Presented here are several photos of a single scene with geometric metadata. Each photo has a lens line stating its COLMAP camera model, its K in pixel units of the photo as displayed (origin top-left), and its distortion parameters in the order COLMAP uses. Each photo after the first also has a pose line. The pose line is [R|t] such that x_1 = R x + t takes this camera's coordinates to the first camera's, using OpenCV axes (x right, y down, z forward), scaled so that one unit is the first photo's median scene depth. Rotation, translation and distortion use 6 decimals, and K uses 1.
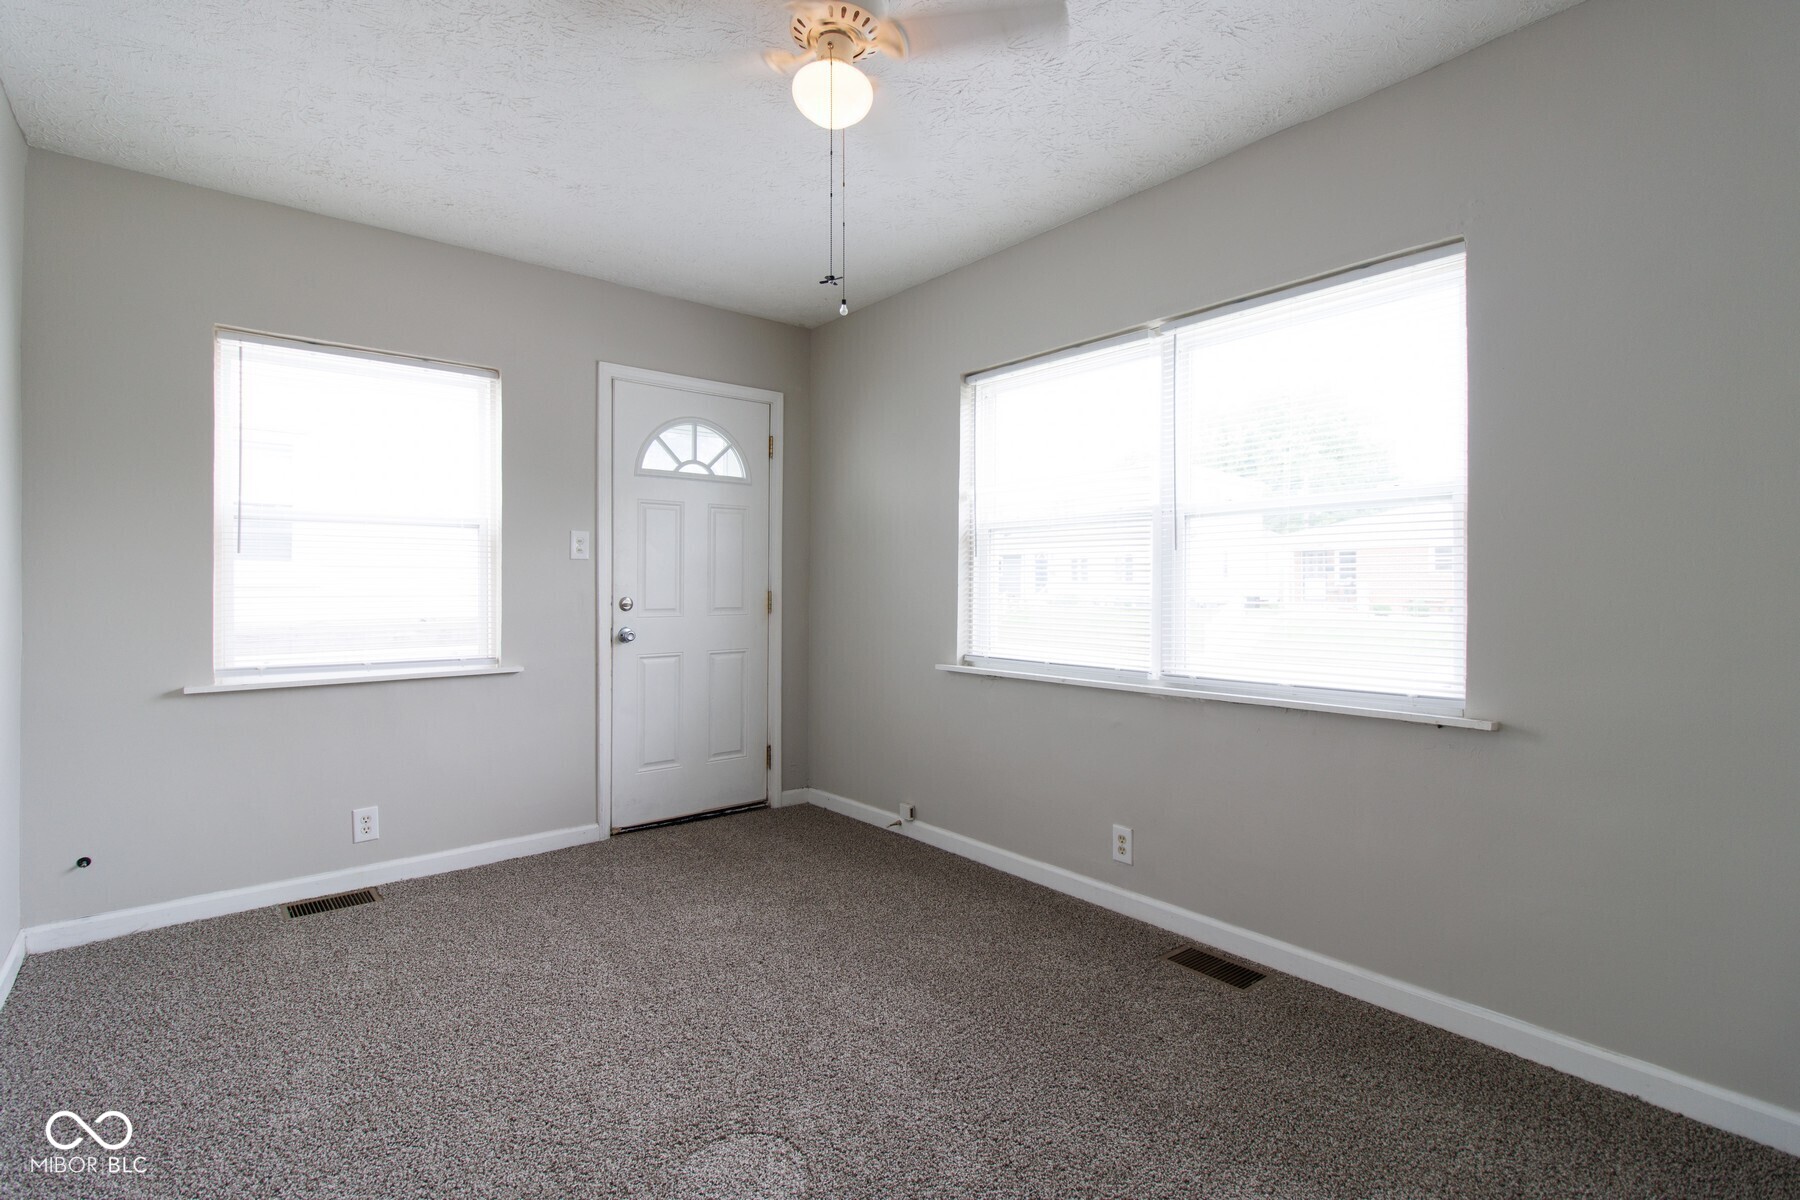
lens RADIAL K [[840.6, 0, 894.9], [0, 840.6, 583.2], [0, 0, 1]] dist [-0.006308, 0.000957]
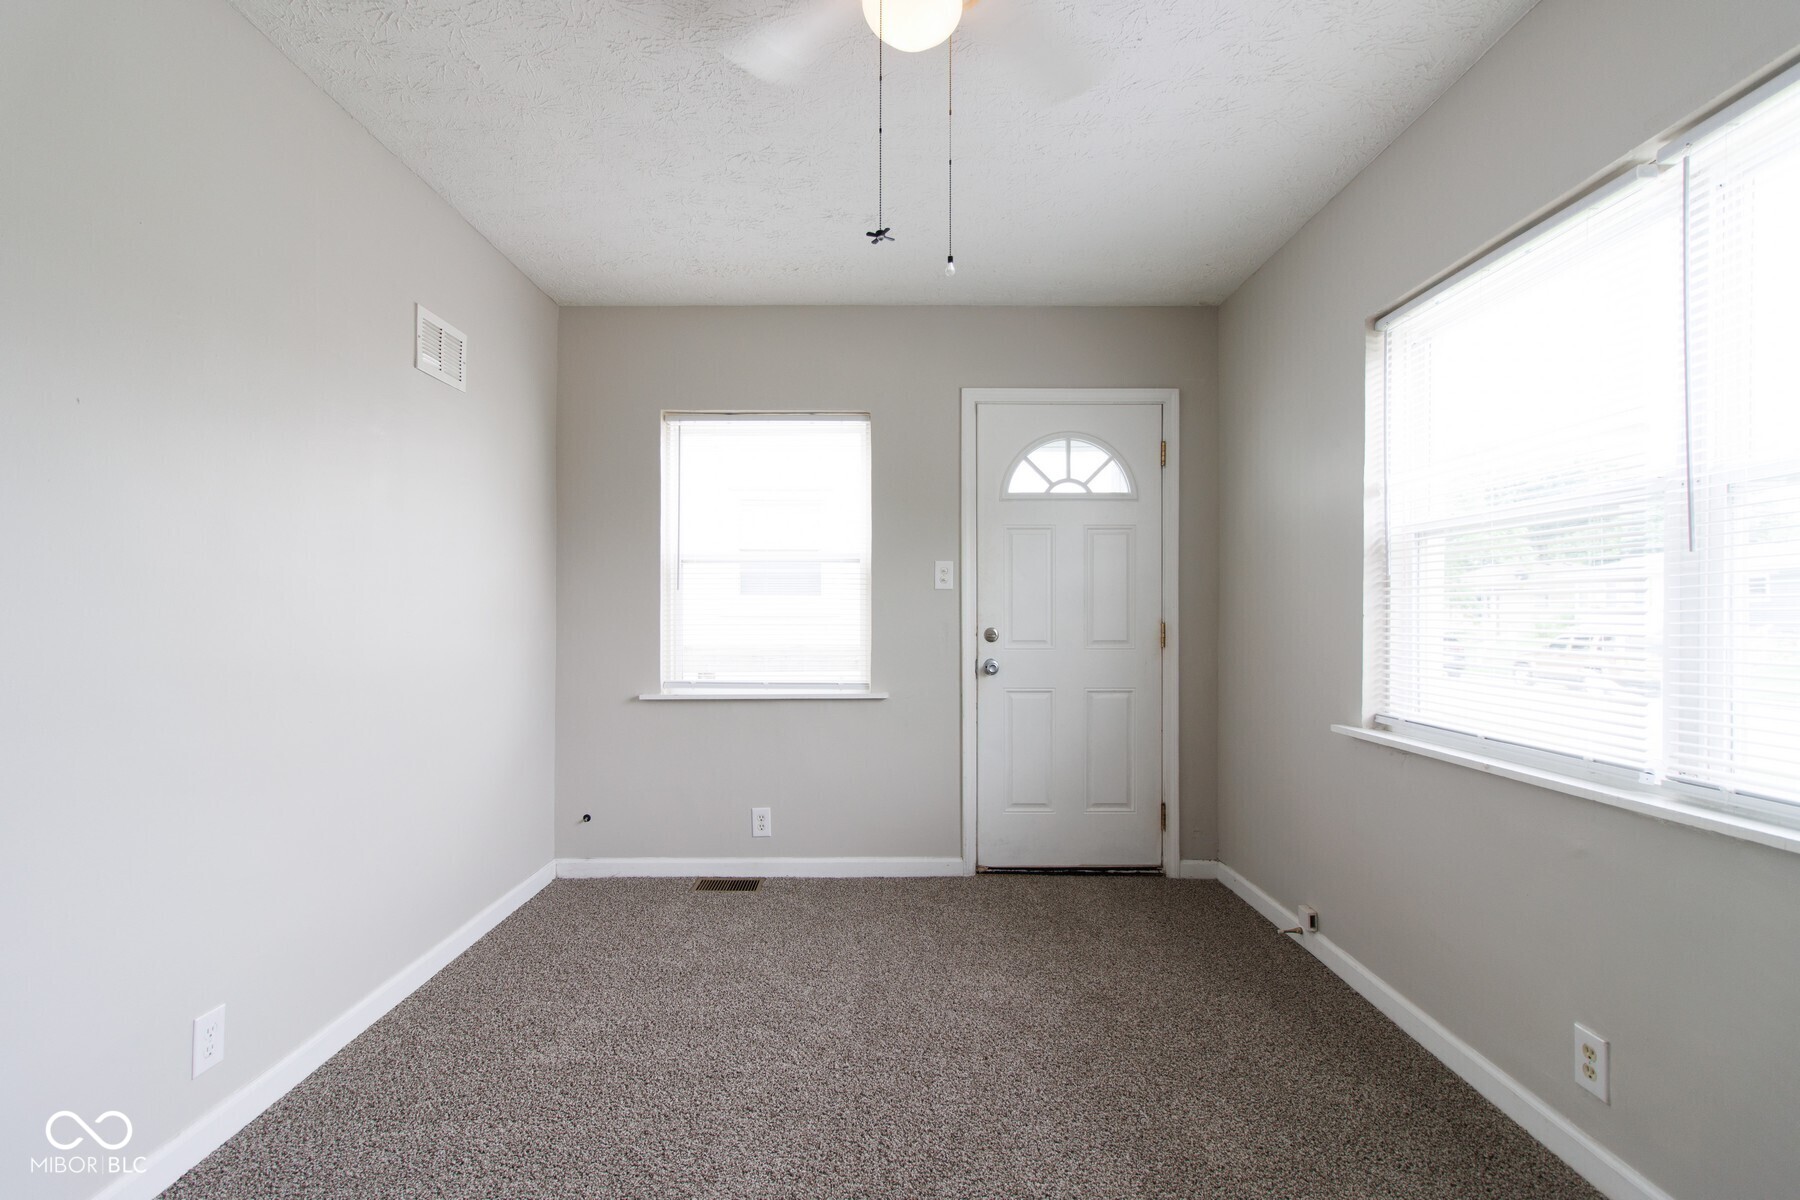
lens RADIAL K [[840.6, 0, 881.9], [0, 840.6, 605.3], [0, 0, 1]] dist [-0.006308, 0.000957]
pose [[0.766825, -0.007342, -0.641814, 0.220473], [0.001887, 0.999956, -0.009184, -0.000670], [0.641853, 0.005832, 0.766806, 0.196117]]
